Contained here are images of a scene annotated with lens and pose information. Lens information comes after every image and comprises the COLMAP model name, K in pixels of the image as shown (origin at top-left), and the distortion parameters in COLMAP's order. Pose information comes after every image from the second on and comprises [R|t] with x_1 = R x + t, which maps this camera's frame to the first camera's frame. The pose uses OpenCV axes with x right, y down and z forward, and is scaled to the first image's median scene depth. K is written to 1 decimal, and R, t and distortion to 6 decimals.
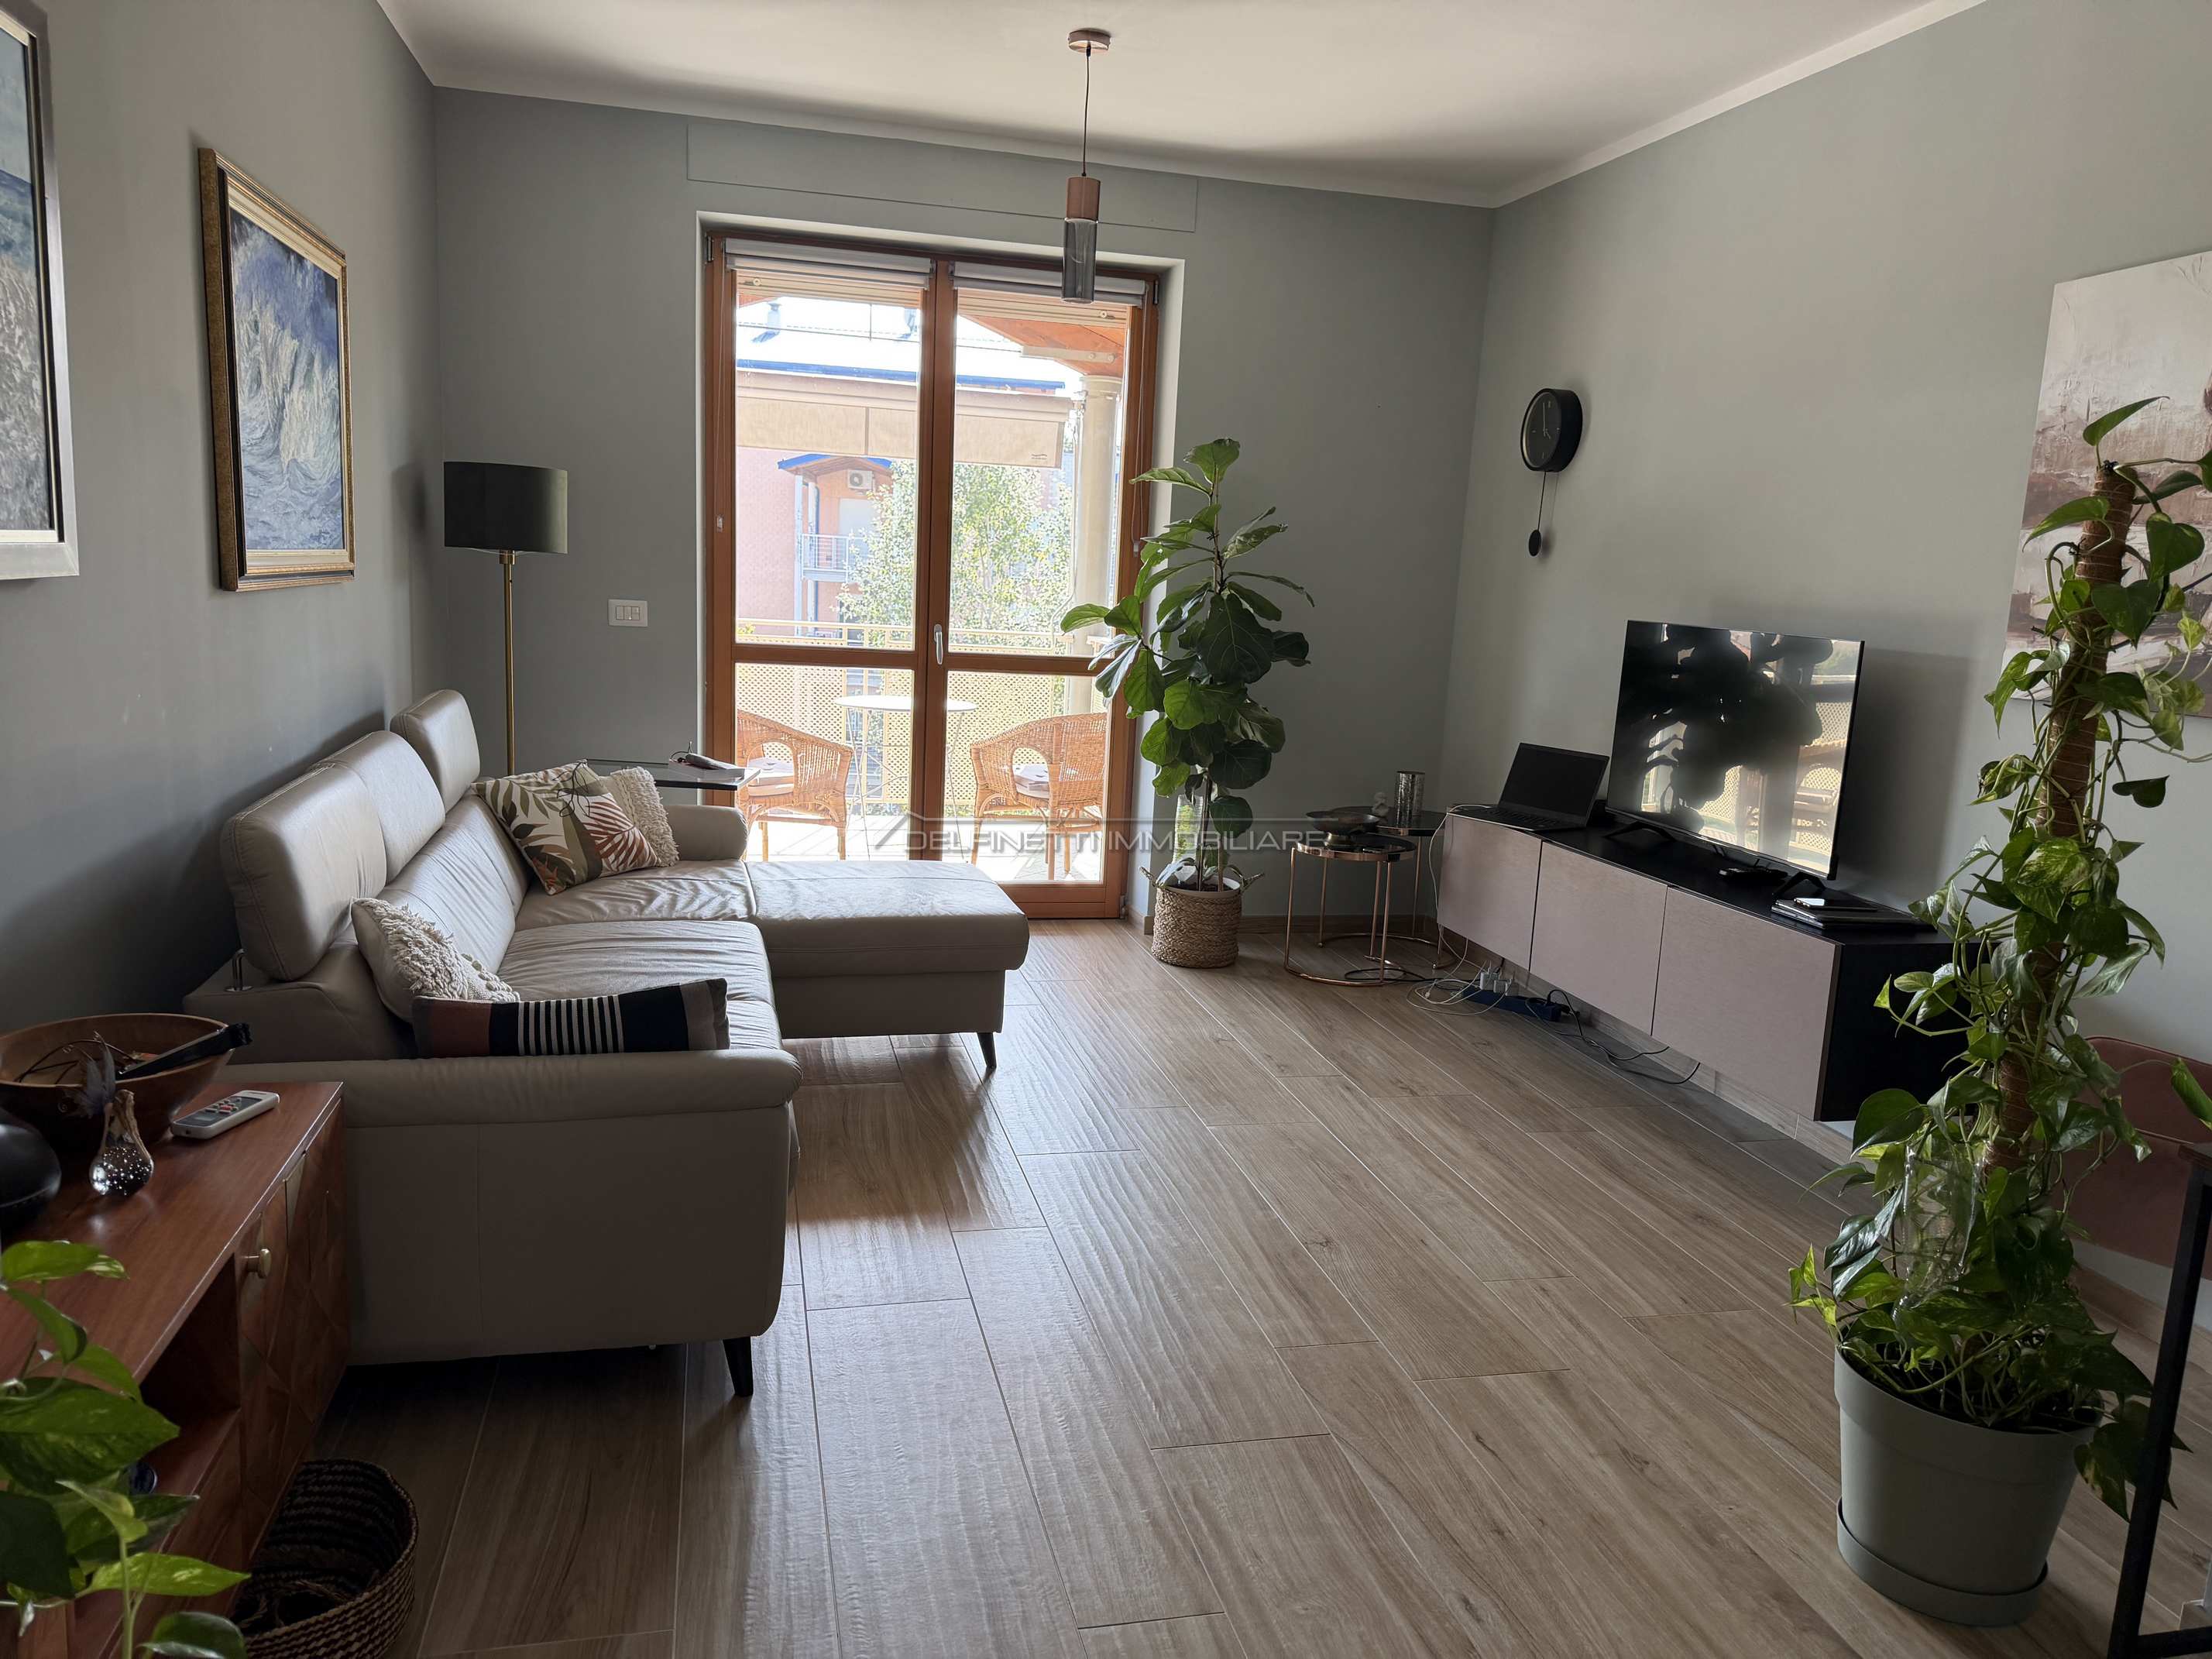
lens RADIAL K [[1581.5, 0, 1106.0], [0, 1581.5, 829.5], [0, 0, 1]] dist [0.087425, -0.094212]
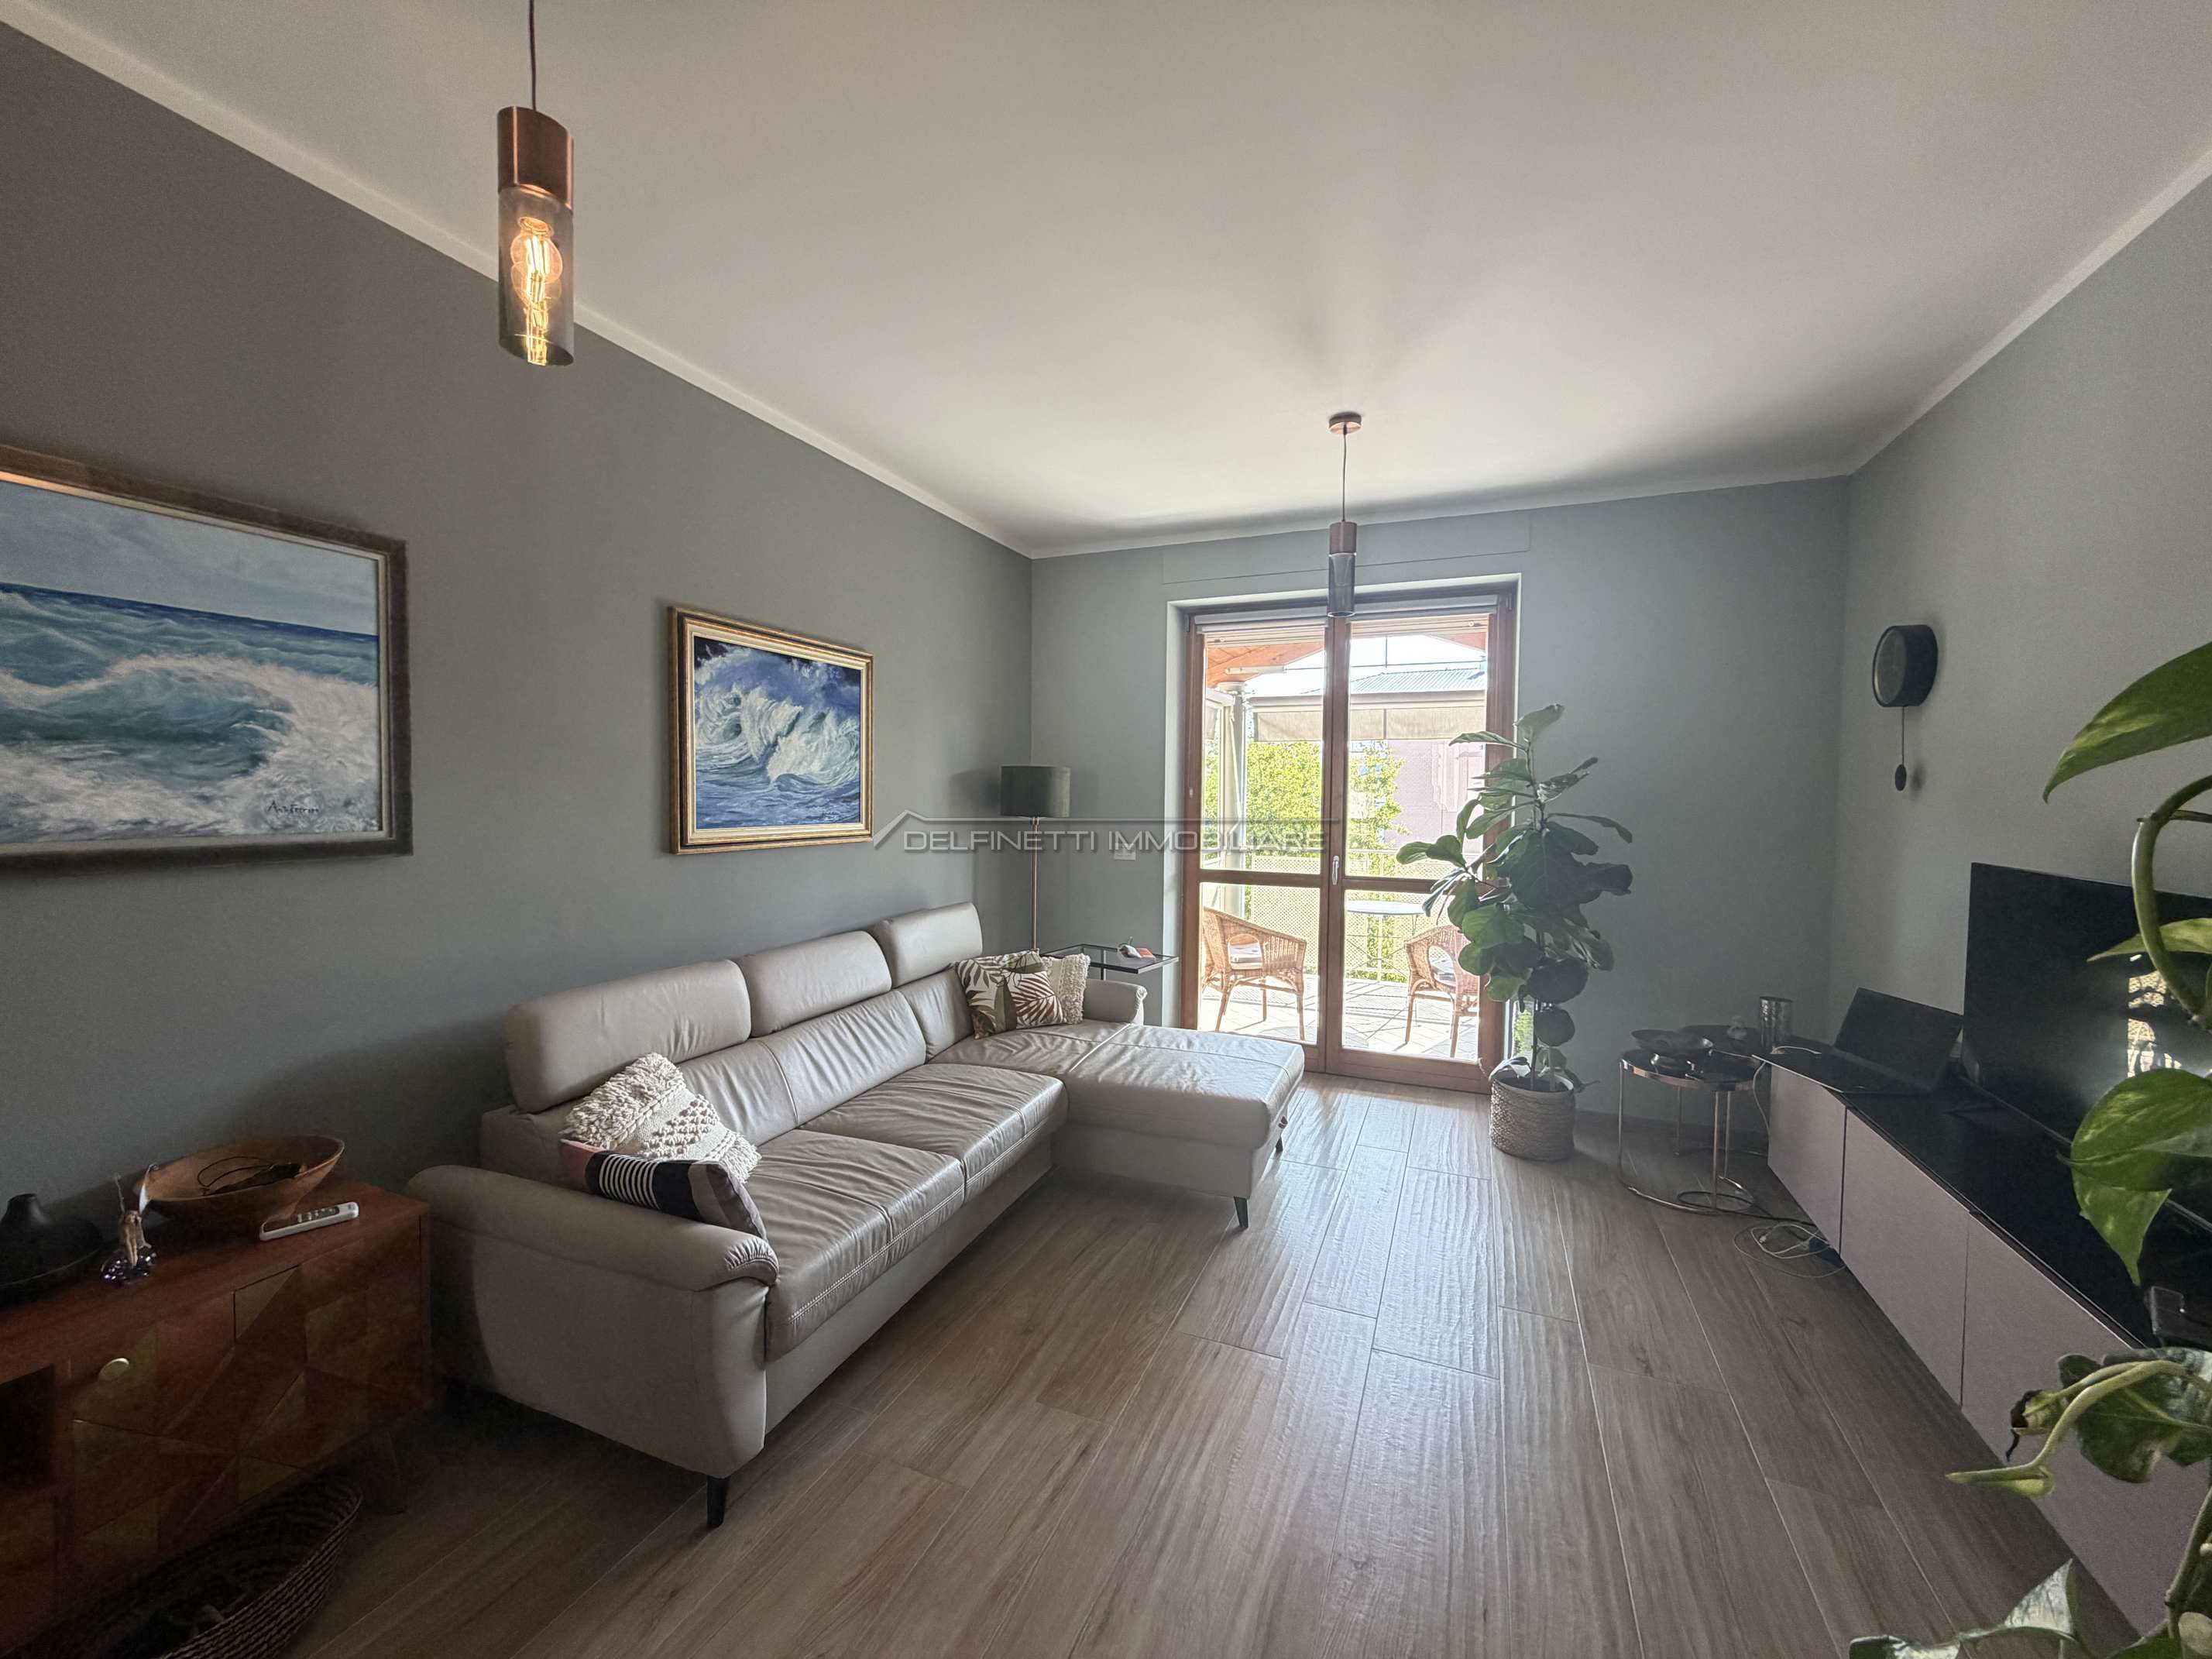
lens RADIAL K [[881.1, 0, 1102.9], [0, 881.1, 820.4], [0, 0, 1]] dist [-0.000897, -0.000157]
pose [[0.801017, -0.023186, -0.598192, 0.214628], [-0.067816, 0.989303, -0.129156, -0.053922], [0.594788, 0.144023, 0.790876, 0.304157]]
